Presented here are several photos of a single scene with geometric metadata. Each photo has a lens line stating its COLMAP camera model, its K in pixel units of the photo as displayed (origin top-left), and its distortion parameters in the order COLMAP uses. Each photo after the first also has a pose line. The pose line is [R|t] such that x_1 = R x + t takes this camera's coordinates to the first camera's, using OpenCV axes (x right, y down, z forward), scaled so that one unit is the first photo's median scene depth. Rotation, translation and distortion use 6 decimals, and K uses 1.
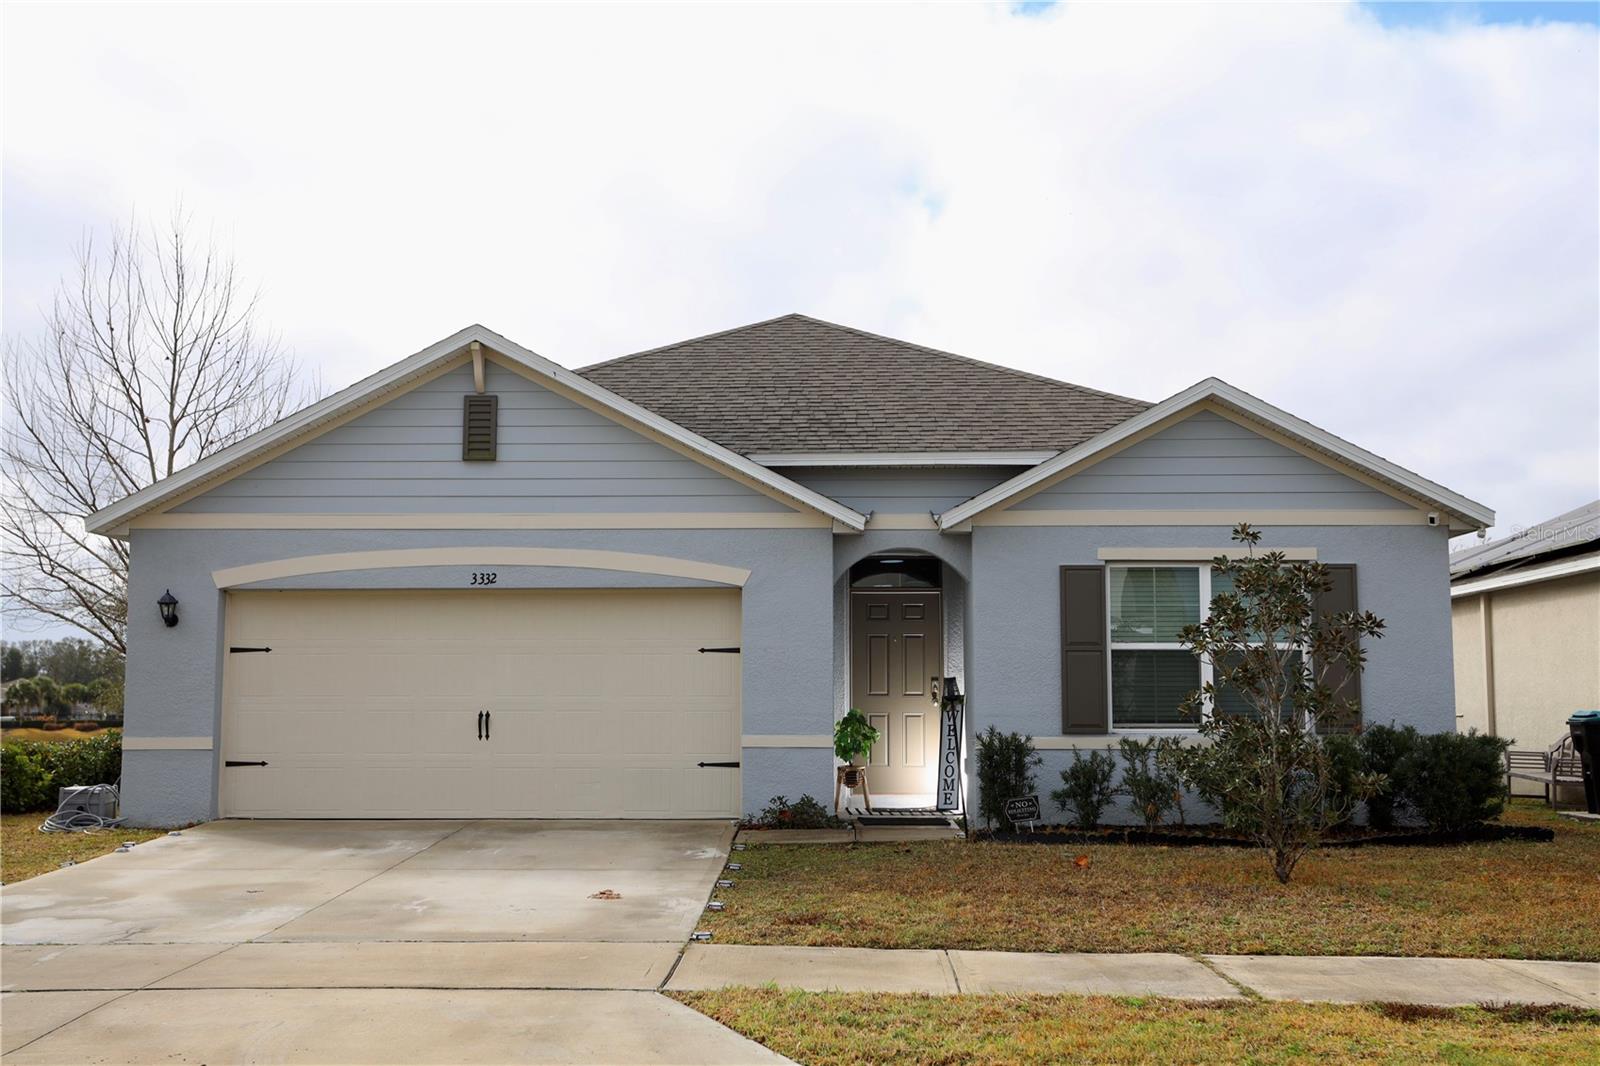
lens RADIAL K [[1552.1, 0, 800.0], [0, 1552.1, 533.0], [0, 0, 1]] dist [0.010355, 0.006591]
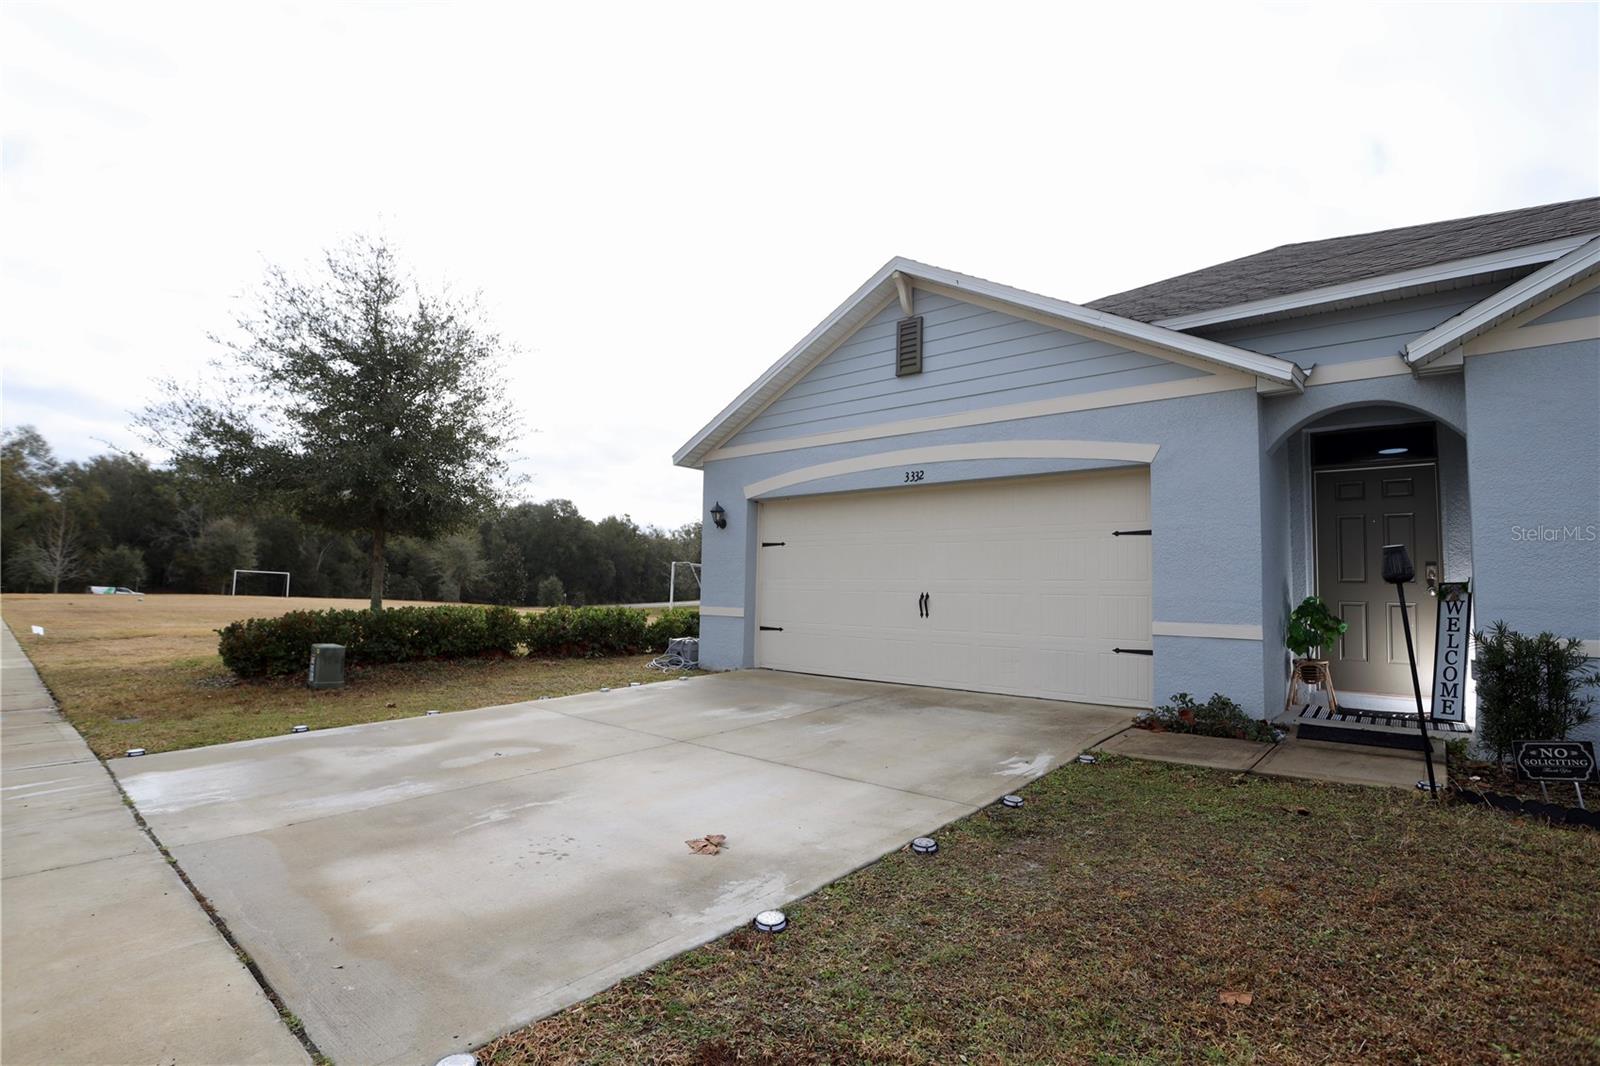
lens RADIAL K [[773.0, 0, 800.0], [0, 773.0, 533.0], [0, 0, 1]] dist [-0.061523, 0.028223]
pose [[0.775248, -0.032454, -0.630823, 0.086907], [0.051130, 0.998626, 0.011459, 0.060015], [0.629584, -0.041137, 0.775842, 0.506395]]
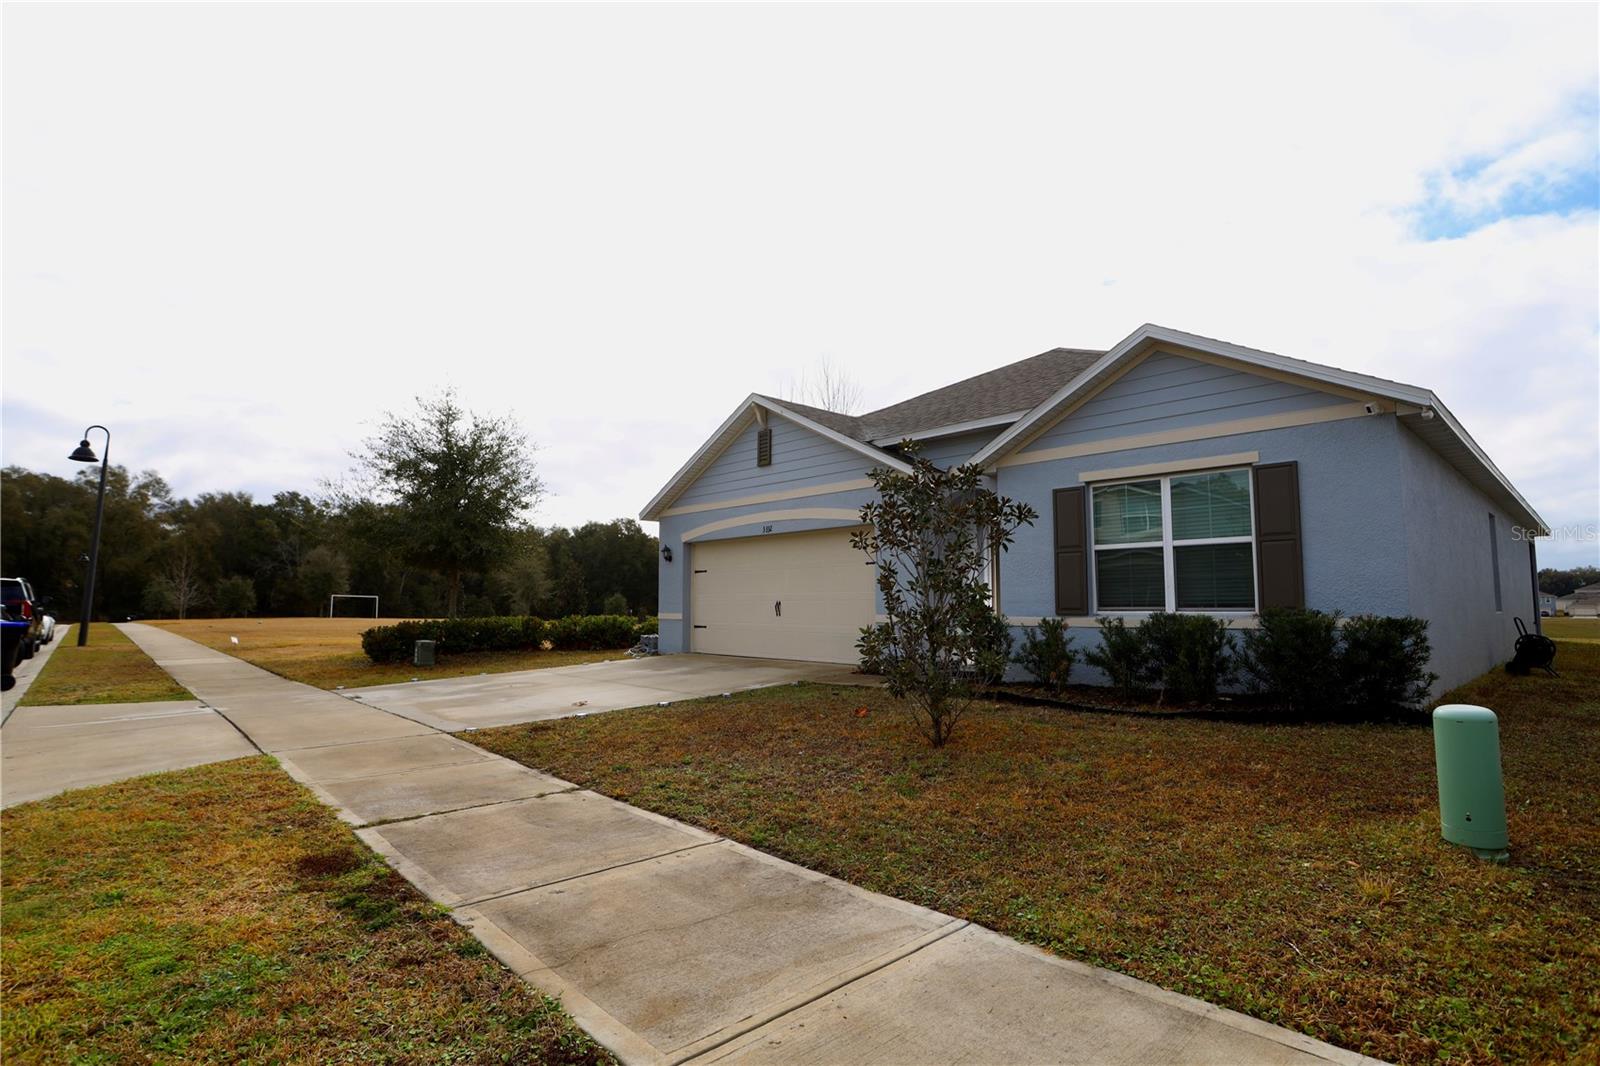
lens RADIAL K [[773.0, 0, 800.0], [0, 773.0, 533.0], [0, 0, 1]] dist [-0.061523, 0.028223]
pose [[0.719454, -0.065494, -0.691445, 0.459565], [0.082890, 0.996525, -0.008143, 0.044657], [0.689576, -0.051455, 0.722383, 0.361790]]
